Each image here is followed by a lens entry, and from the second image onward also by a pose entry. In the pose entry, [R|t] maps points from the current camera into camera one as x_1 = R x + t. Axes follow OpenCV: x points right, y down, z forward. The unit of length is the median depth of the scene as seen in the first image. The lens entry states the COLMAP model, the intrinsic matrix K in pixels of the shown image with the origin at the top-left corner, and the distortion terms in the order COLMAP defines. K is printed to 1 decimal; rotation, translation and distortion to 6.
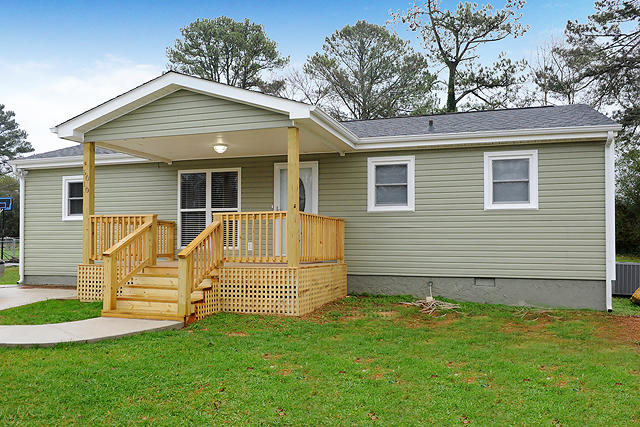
lens RADIAL K [[557.7, 0, 320.4], [0, 557.7, 213.0], [0, 0, 1]] dist [-0.008487, -0.006601]
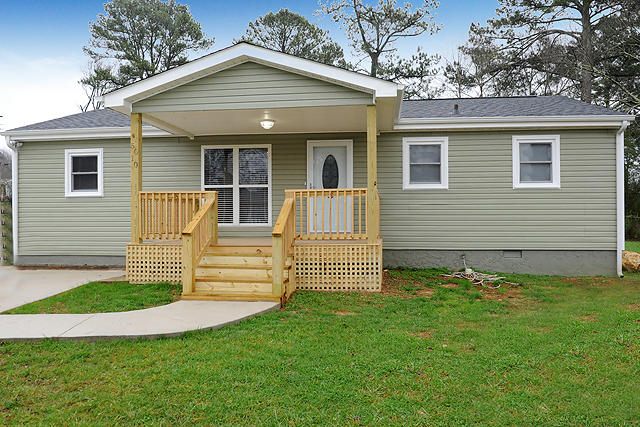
lens RADIAL K [[516.0, 0, 320.6], [0, 516.0, 200.0], [0, 0, 1]] dist [-0.031025, -0.016812]
pose [[0.978454, 0.001679, 0.206457, -0.279163], [-0.005823, 0.999794, 0.019467, -0.000061], [-0.206381, -0.020249, 0.978262, 0.087678]]
